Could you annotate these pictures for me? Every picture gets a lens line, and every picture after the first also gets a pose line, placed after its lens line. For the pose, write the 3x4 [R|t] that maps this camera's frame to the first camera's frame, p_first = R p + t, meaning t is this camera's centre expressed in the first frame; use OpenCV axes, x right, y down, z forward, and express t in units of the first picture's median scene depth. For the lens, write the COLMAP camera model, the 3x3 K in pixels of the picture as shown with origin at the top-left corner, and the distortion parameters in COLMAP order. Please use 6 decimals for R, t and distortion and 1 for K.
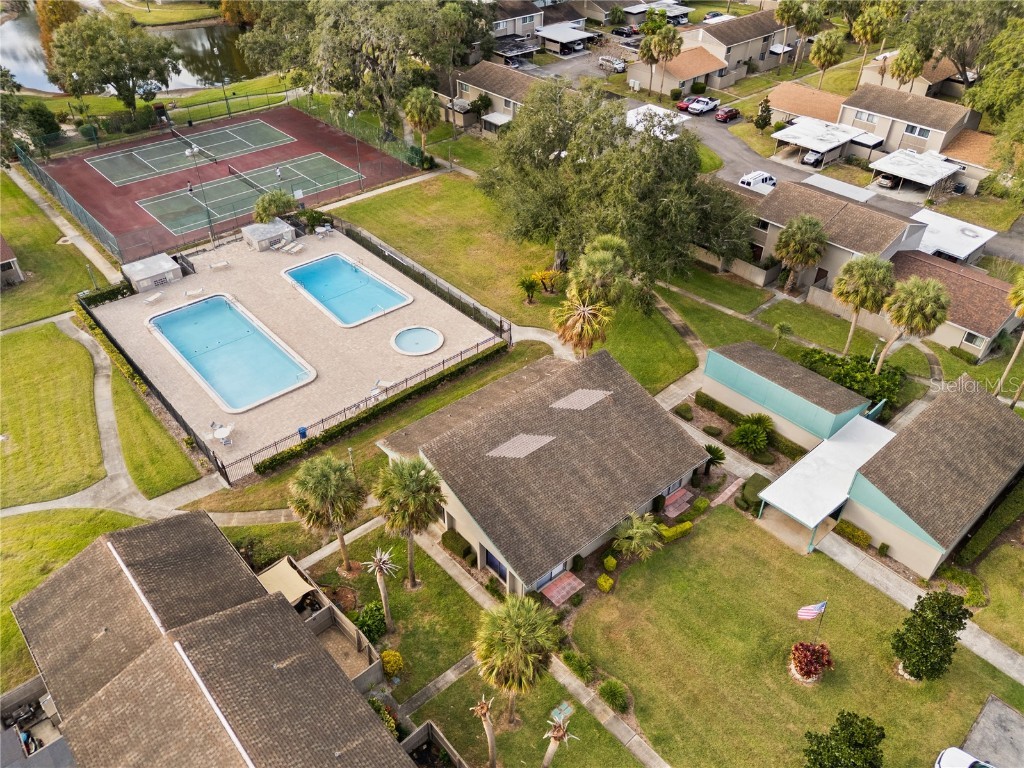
lens RADIAL K [[777.1, 0, 512.0], [0, 777.1, 384.0], [0, 0, 1]] dist [0.038702, -0.008115]
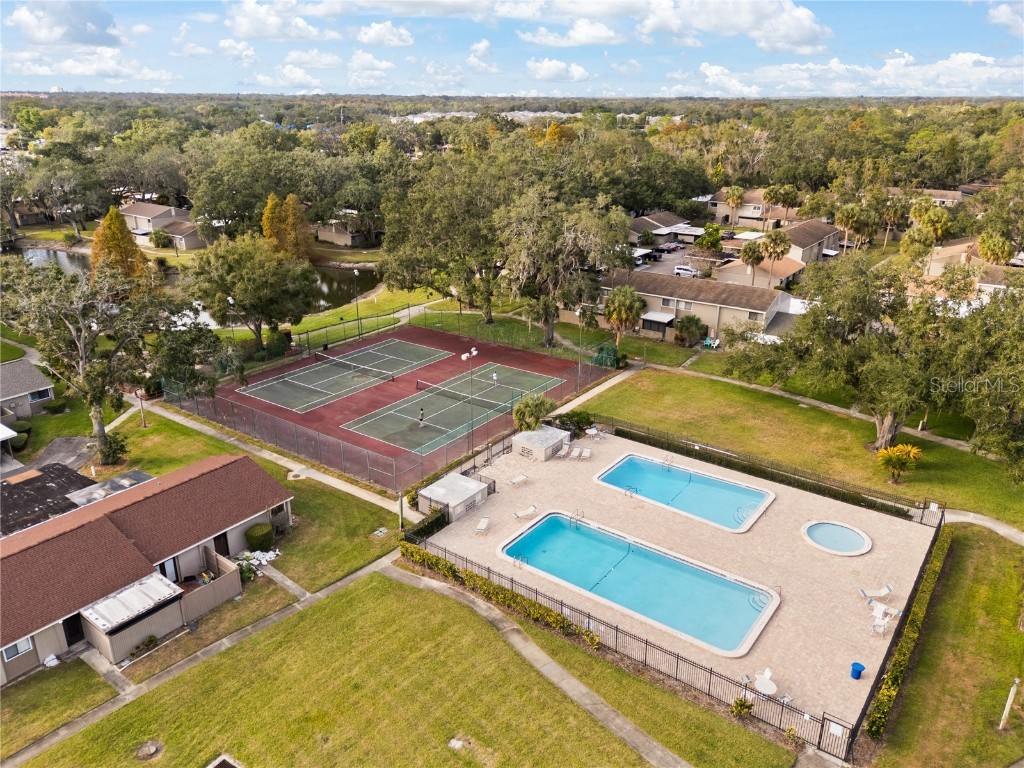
lens RADIAL K [[759.7, 0, 508.1], [0, 759.7, 382.8], [0, 0, 1]] dist [0.067487, -0.002016]
pose [[0.977994, -0.078757, 0.193198, -0.444766], [0.132088, 0.950525, -0.281166, -0.020970], [-0.161496, 0.300497, 0.940011, 0.179333]]
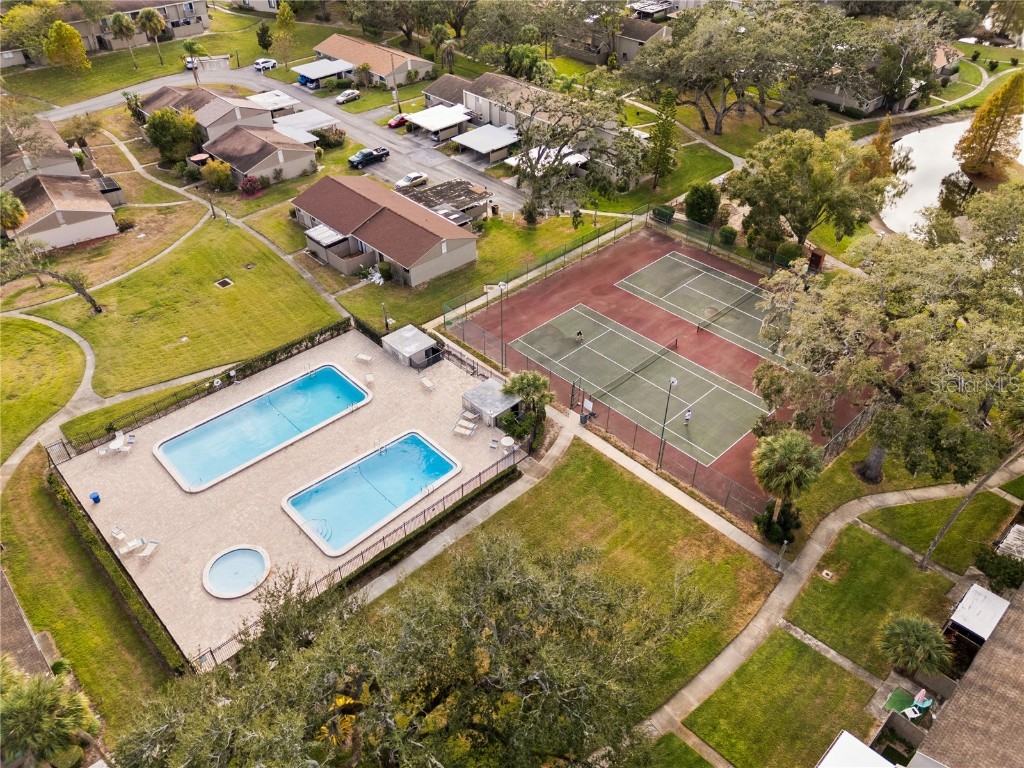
lens RADIAL K [[759.7, 0, 508.1], [0, 759.7, 382.8], [0, 0, 1]] dist [0.067487, -0.002016]
pose [[0.025486, 0.614649, -0.788389, 0.289481], [-0.609261, 0.634802, 0.475213, -0.537867], [0.792560, 0.468224, 0.390660, 0.603210]]
